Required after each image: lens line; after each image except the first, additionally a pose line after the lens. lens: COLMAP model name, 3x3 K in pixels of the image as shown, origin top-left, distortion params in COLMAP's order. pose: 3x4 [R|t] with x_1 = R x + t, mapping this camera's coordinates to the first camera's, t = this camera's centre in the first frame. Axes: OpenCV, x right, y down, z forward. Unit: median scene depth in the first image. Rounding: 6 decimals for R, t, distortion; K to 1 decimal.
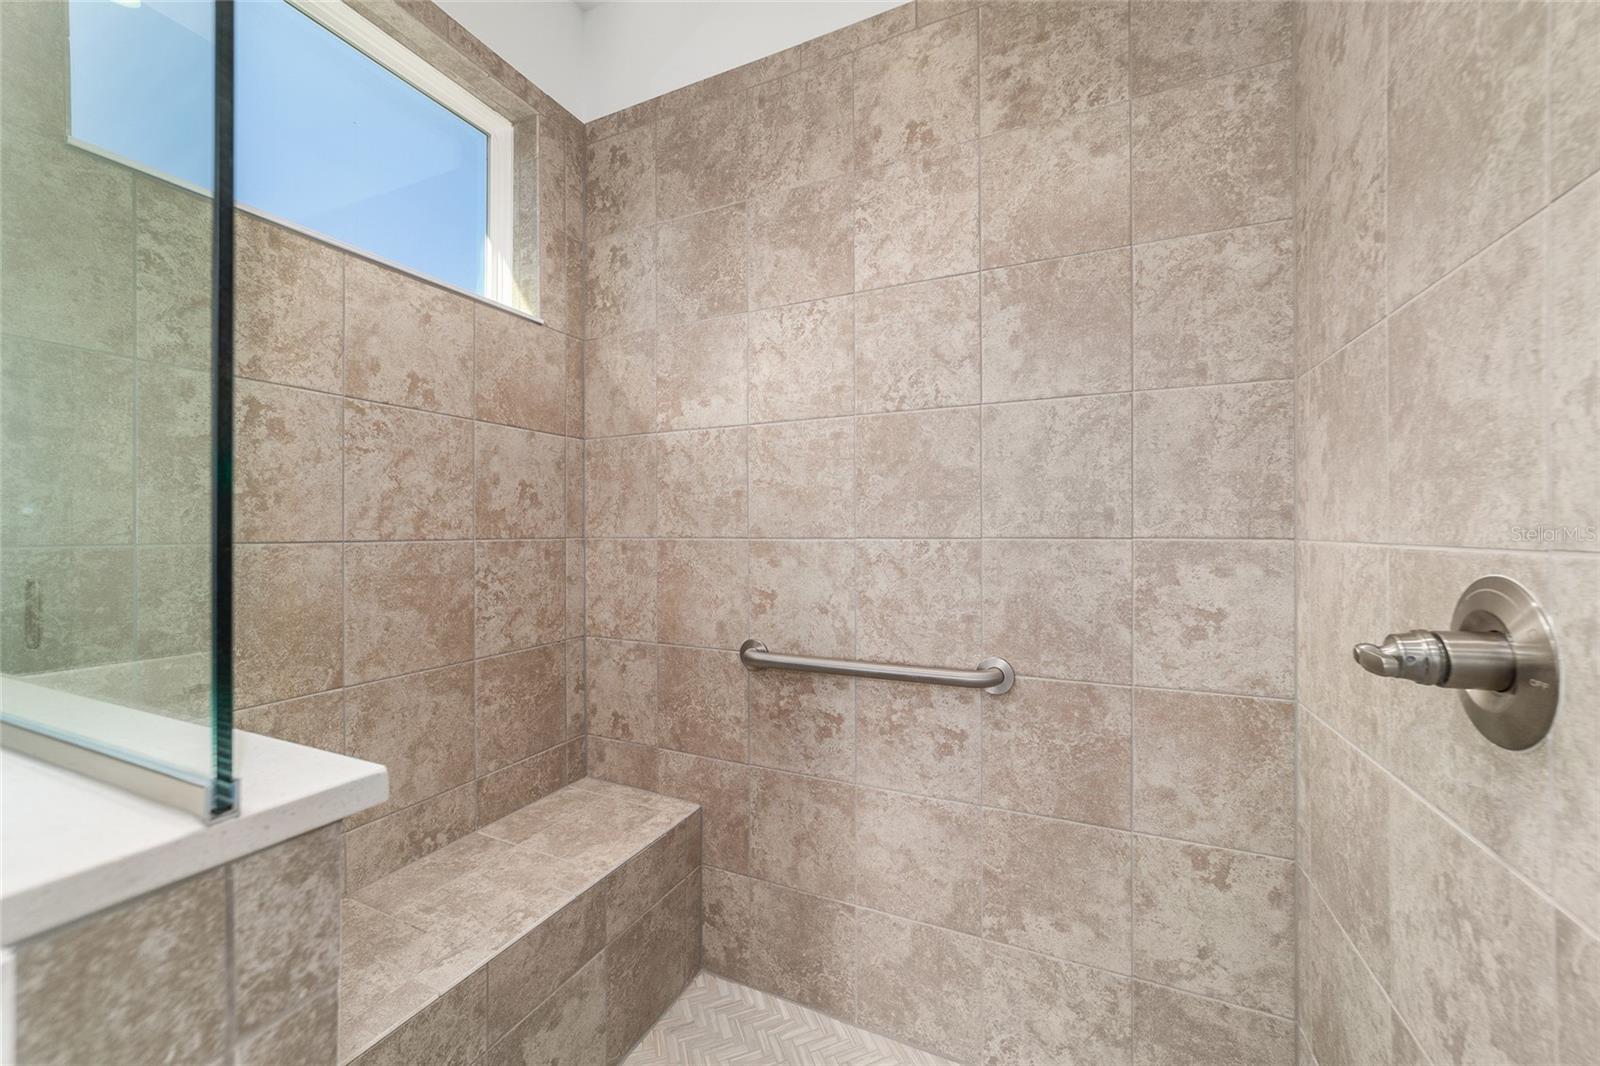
lens RADIAL K [[615.9, 0, 800.2], [0, 615.9, 529.4], [0, 0, 1]] dist [-0.018041, 0.008365]
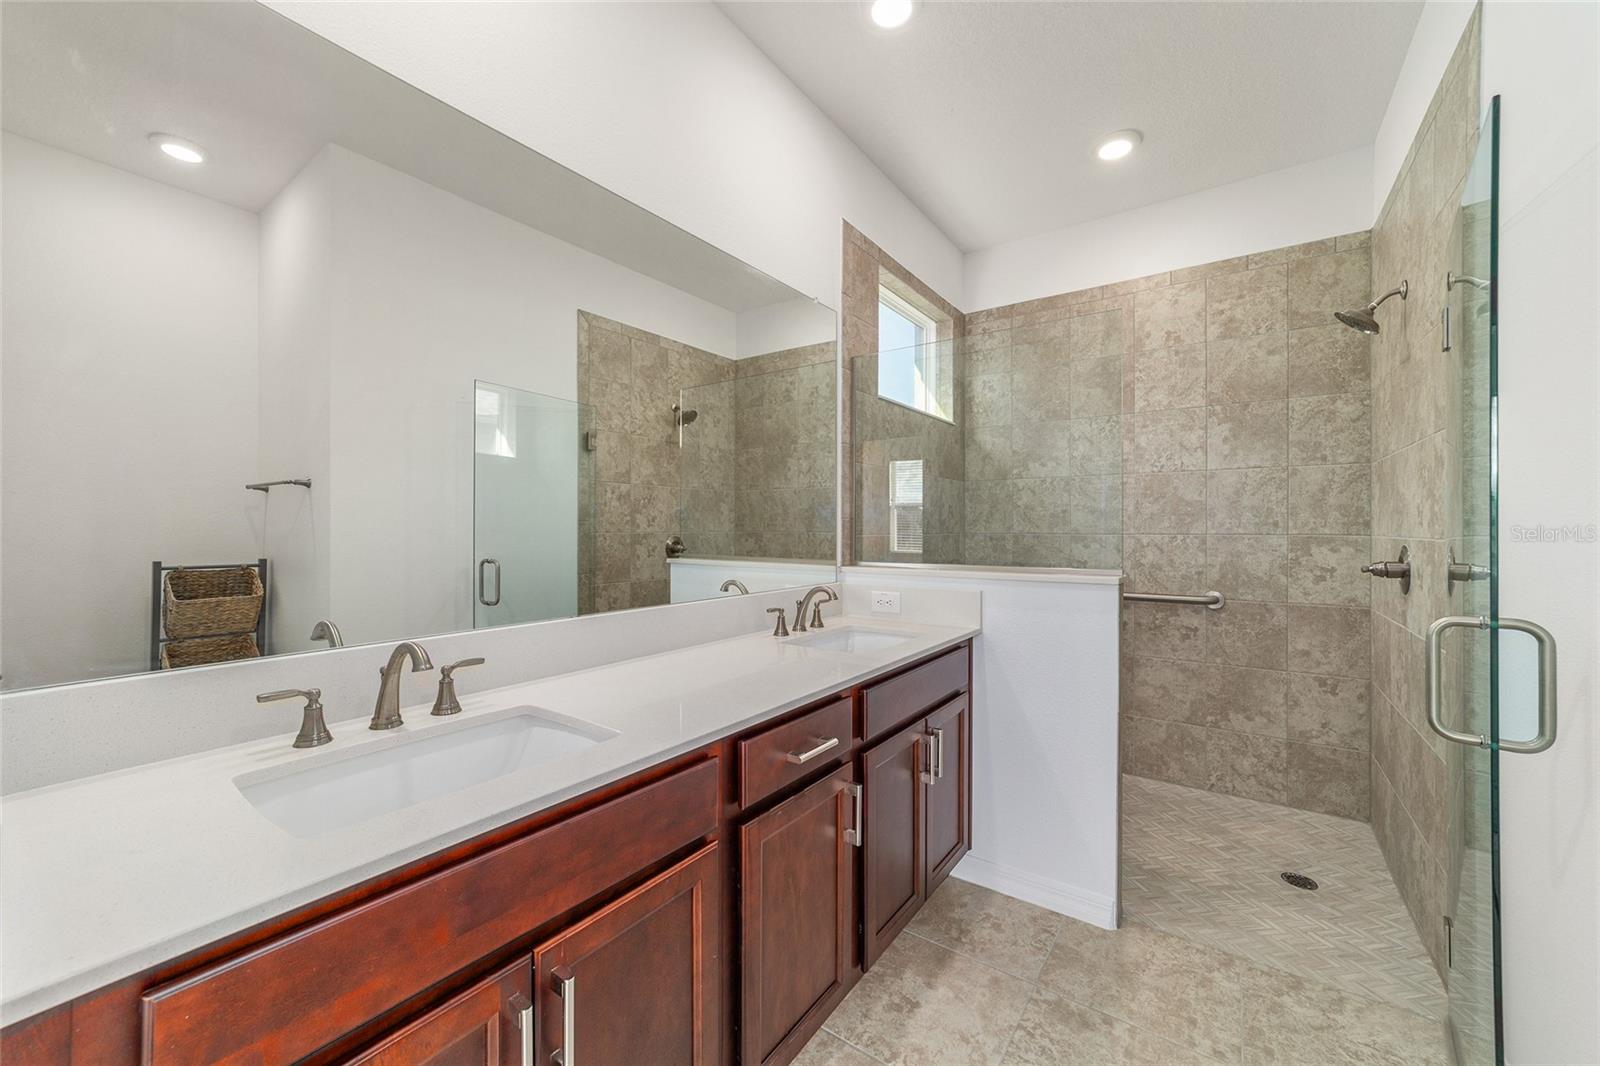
lens RADIAL K [[615.9, 0, 798.2], [0, 615.9, 527.1], [0, 0, 1]] dist [-0.018041, 0.008365]
pose [[0.980715, 0.002587, -0.195428, -0.661068], [-0.002124, 0.999994, 0.002580, -0.012903], [0.195433, -0.002115, 0.980715, -1.312181]]
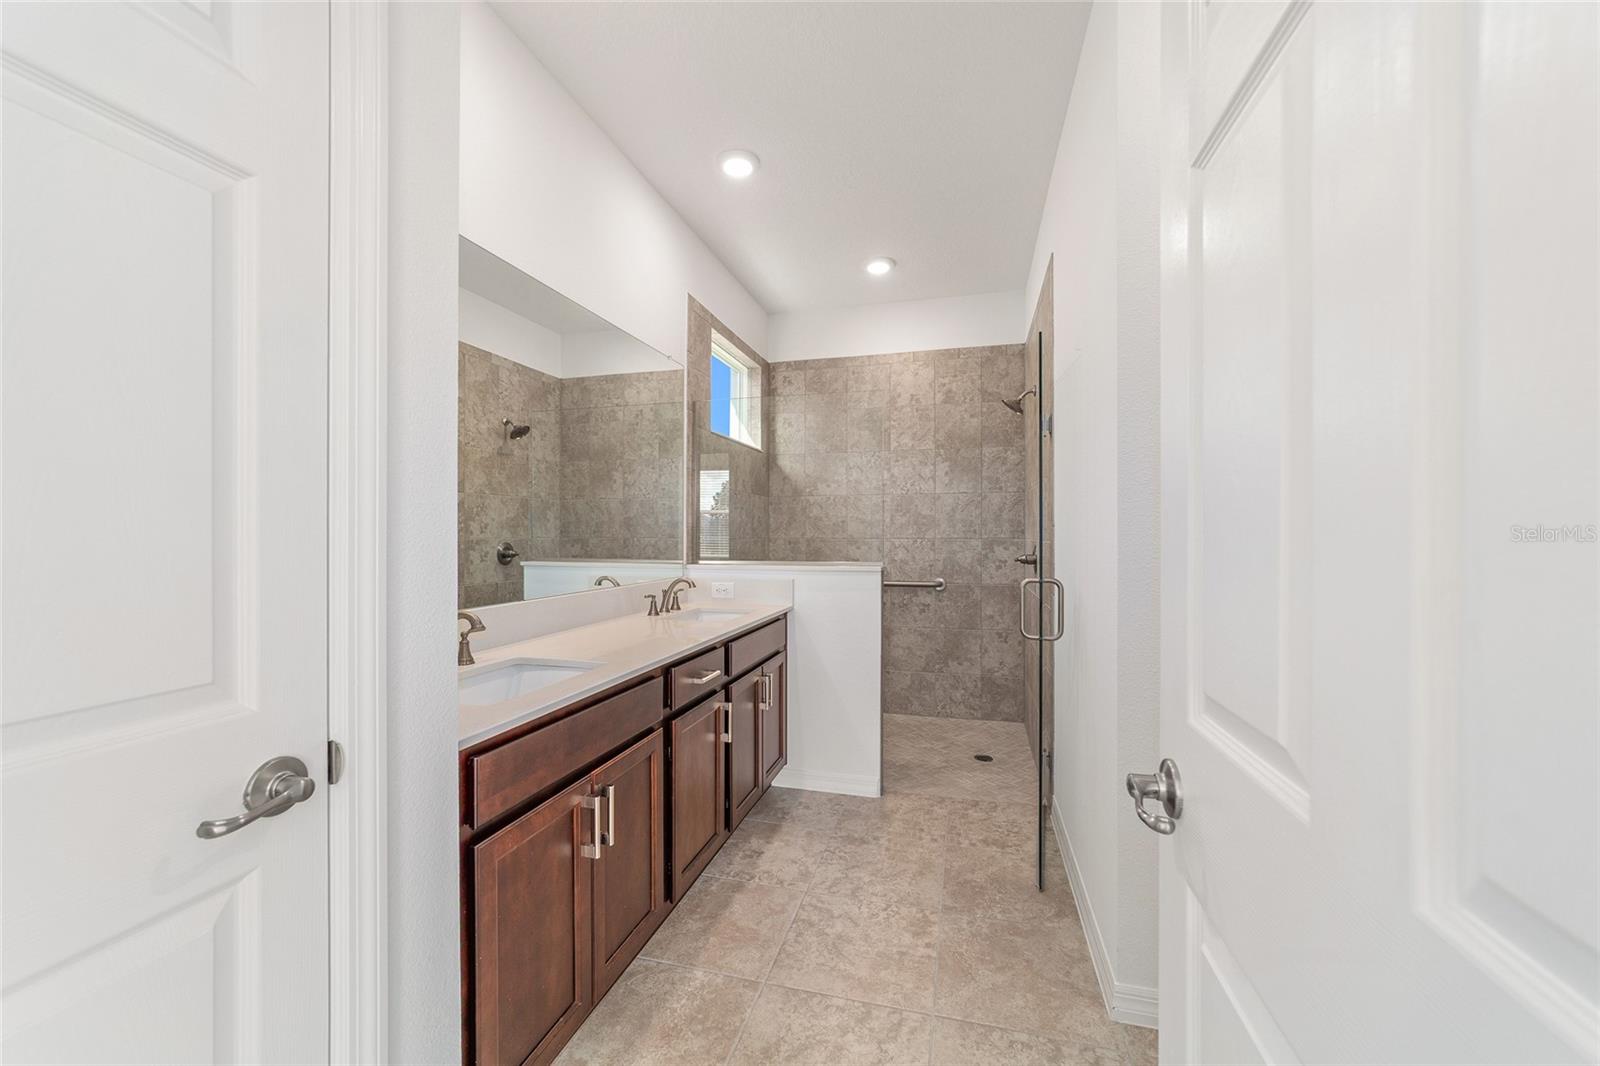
lens RADIAL K [[615.9, 0, 801.7], [0, 615.9, 534.4], [0, 0, 1]] dist [-0.018041, 0.008365]
pose [[0.986934, 0.001715, 0.161114, -0.832622], [-0.002437, 0.999988, 0.004283, -0.017173], [-0.161104, -0.004620, 0.986927, -1.859882]]
